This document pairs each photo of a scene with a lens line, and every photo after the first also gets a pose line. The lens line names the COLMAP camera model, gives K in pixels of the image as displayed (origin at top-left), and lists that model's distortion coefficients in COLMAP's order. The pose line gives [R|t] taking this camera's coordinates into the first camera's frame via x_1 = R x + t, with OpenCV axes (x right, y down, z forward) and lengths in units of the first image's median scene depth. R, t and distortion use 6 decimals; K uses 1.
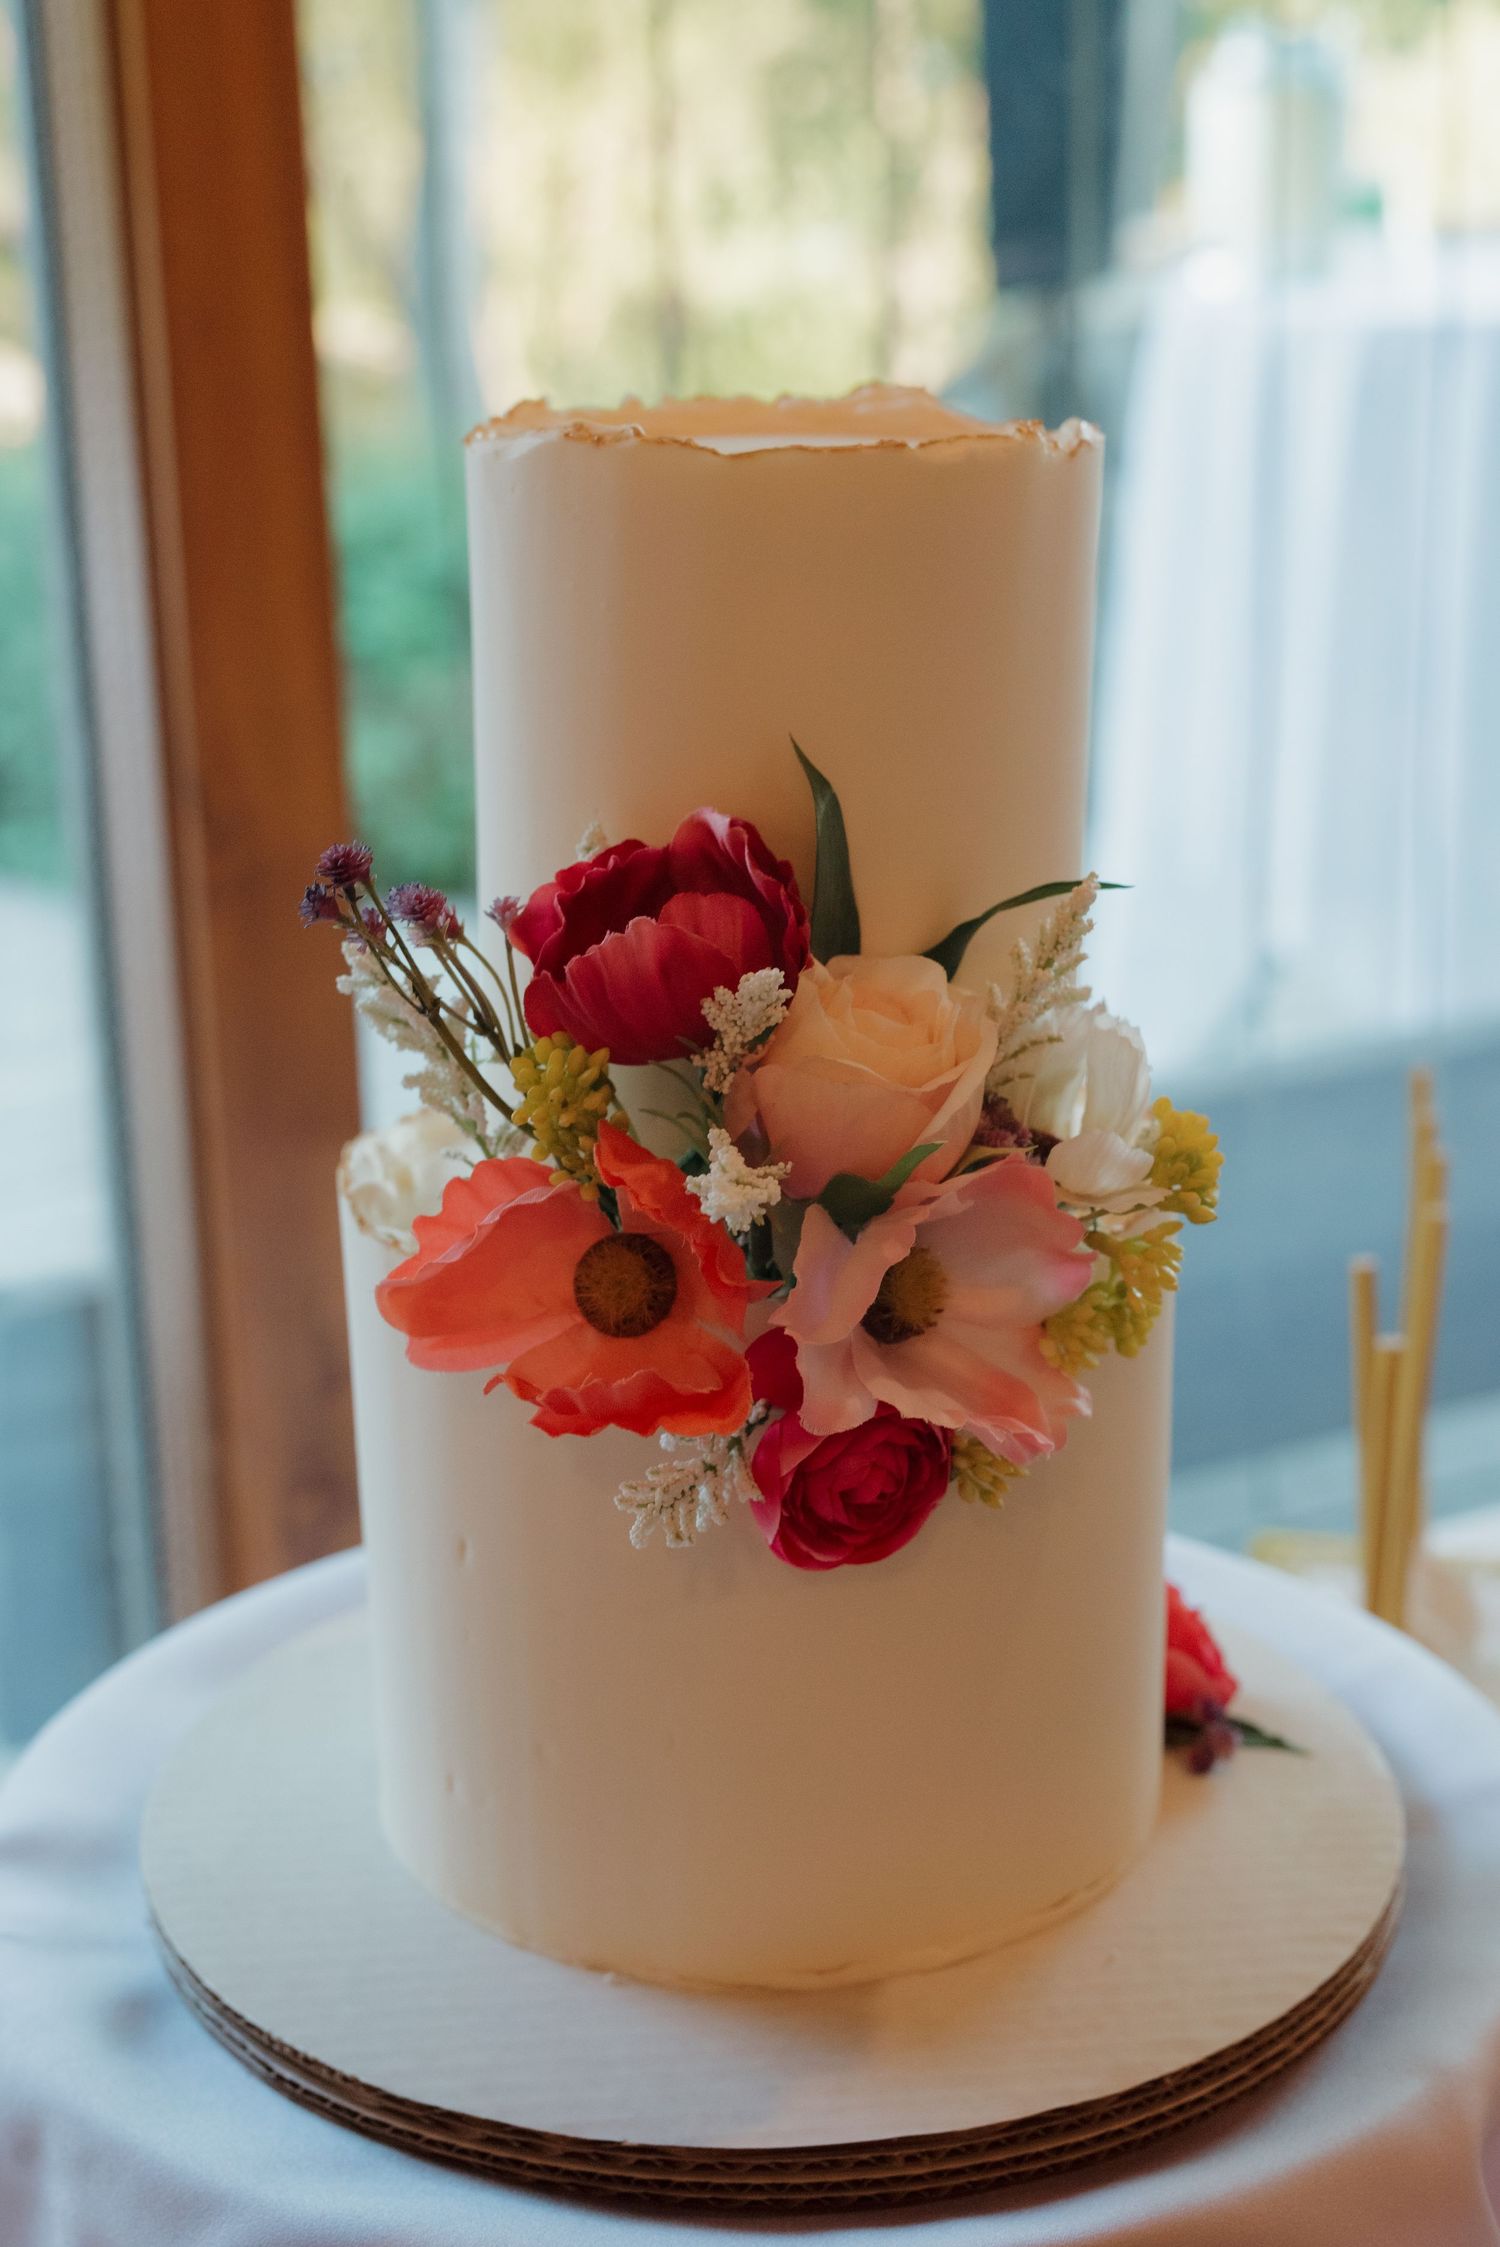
lens RADIAL K [[3177.5, 0, 750.0], [0, 3177.5, 1123.5], [0, 0, 1]] dist [0.000564, -0.051749]
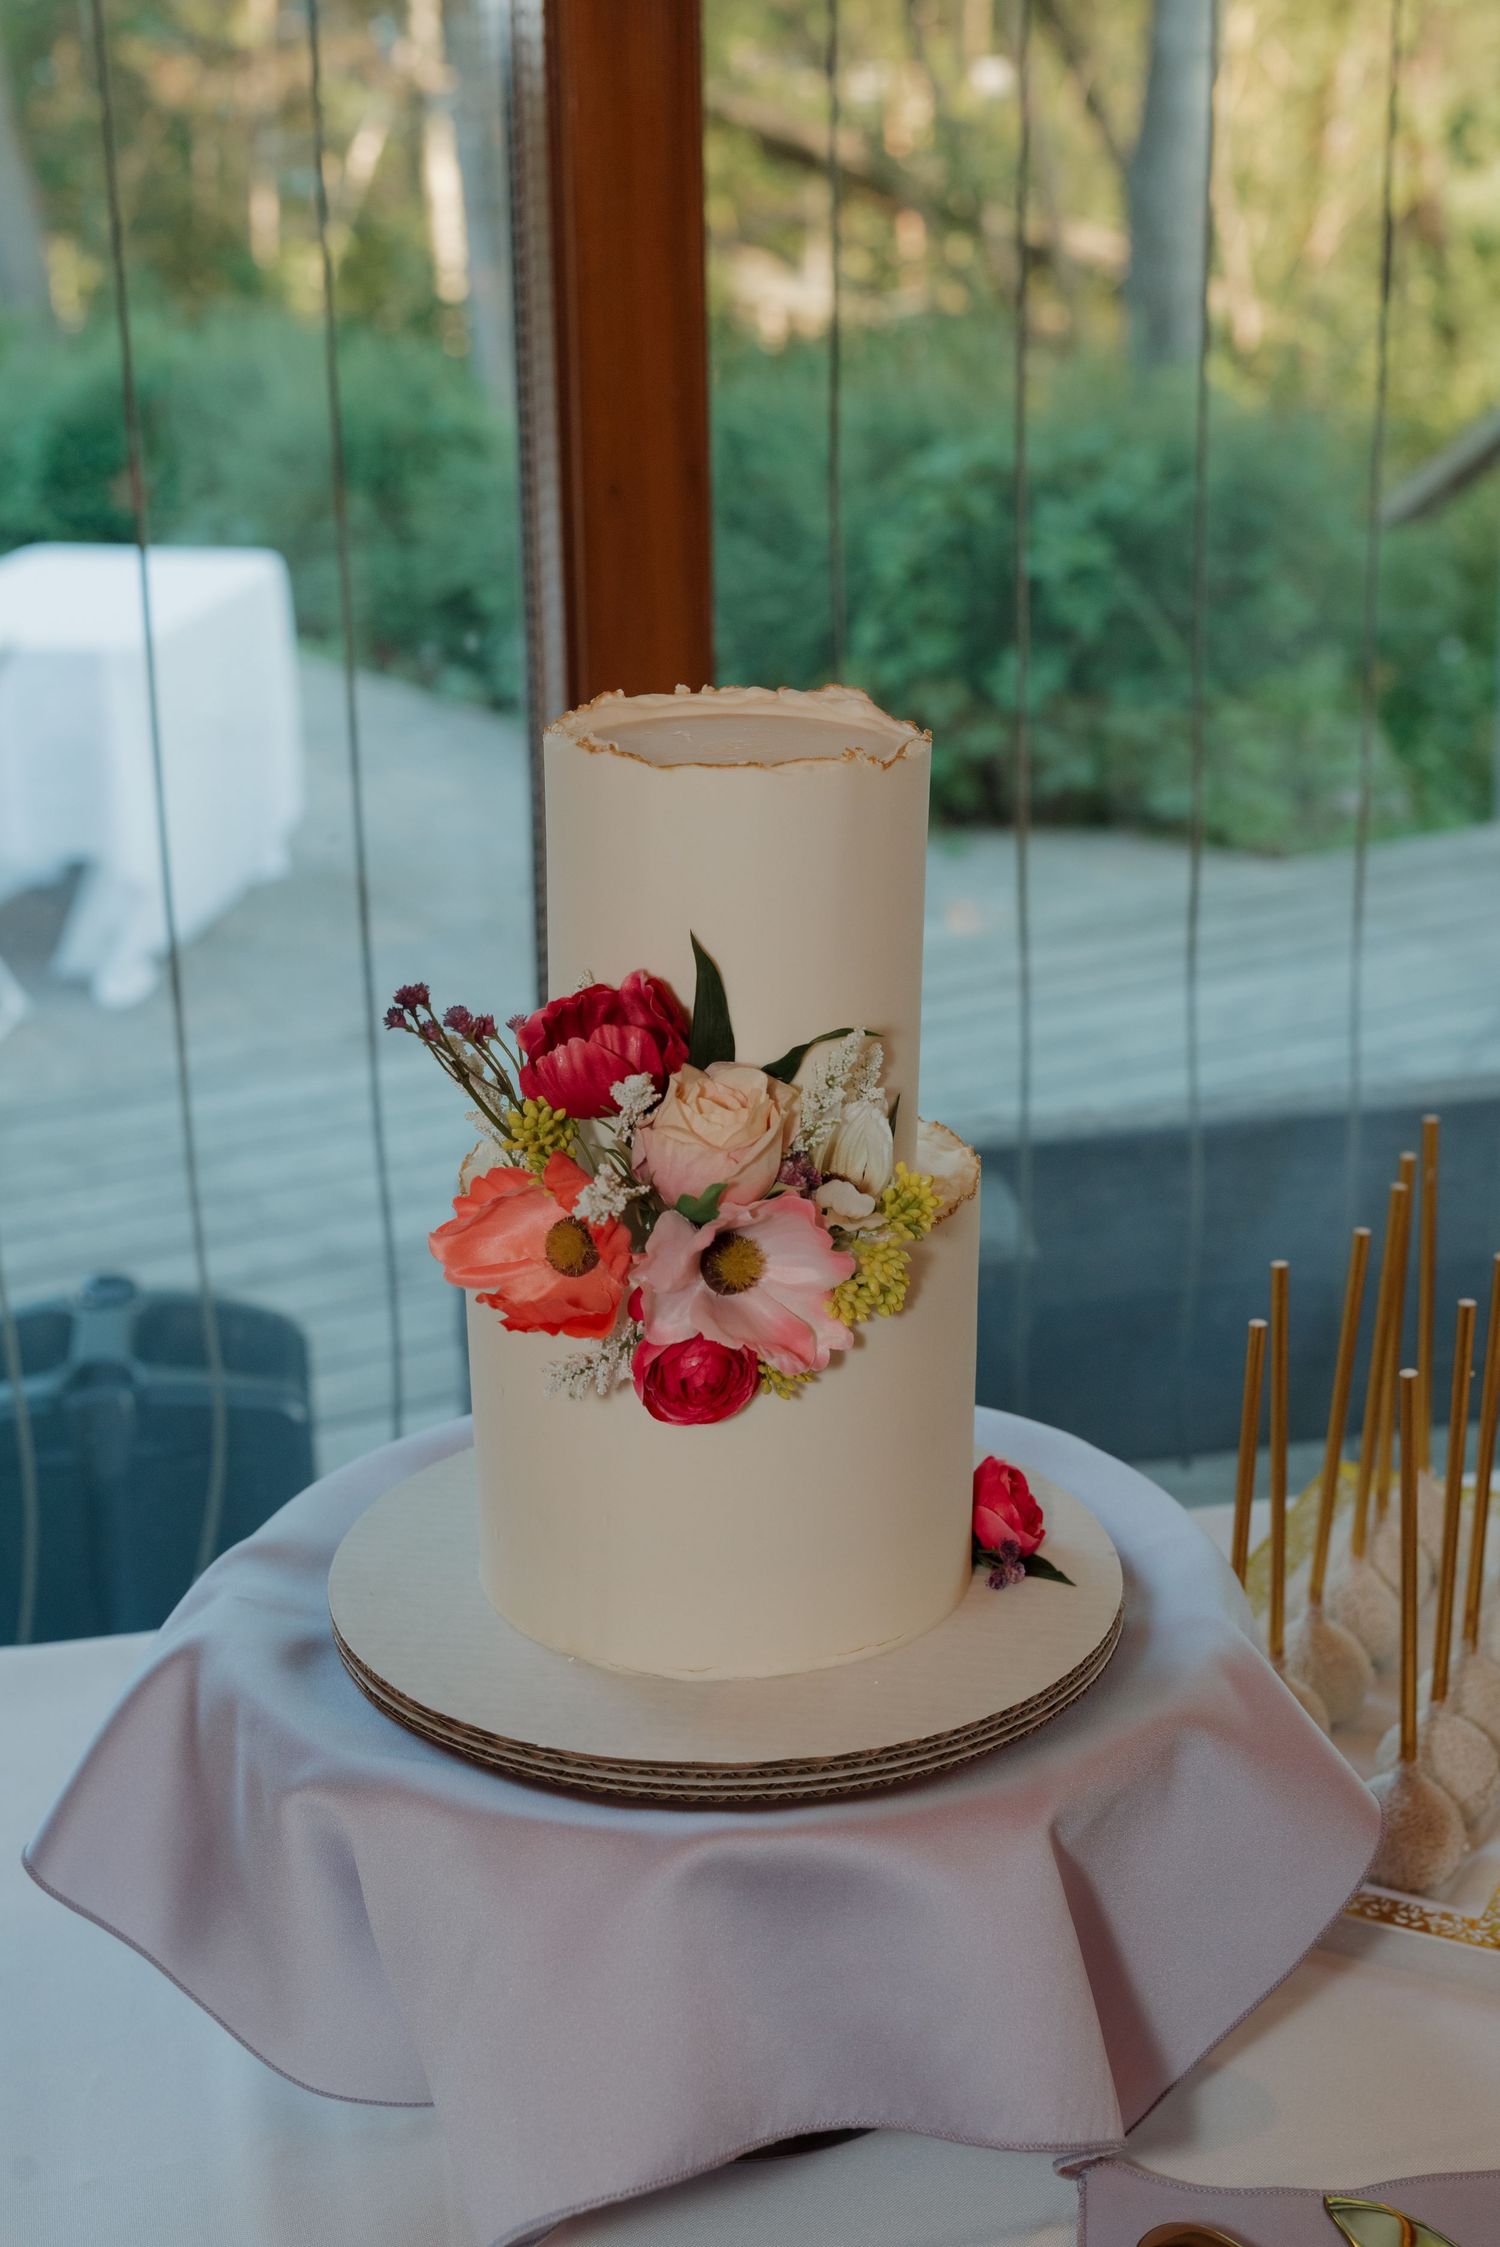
lens RADIAL K [[3090.9, 0, 750.0], [0, 3090.9, 1123.5], [0, 0, 1]] dist [-0.000638, 0.004867]
pose [[0.973682, 0.080536, -0.213206, 0.402697], [-0.073551, 0.996469, 0.040507, -0.089373], [0.215715, -0.023760, 0.976167, -0.597886]]
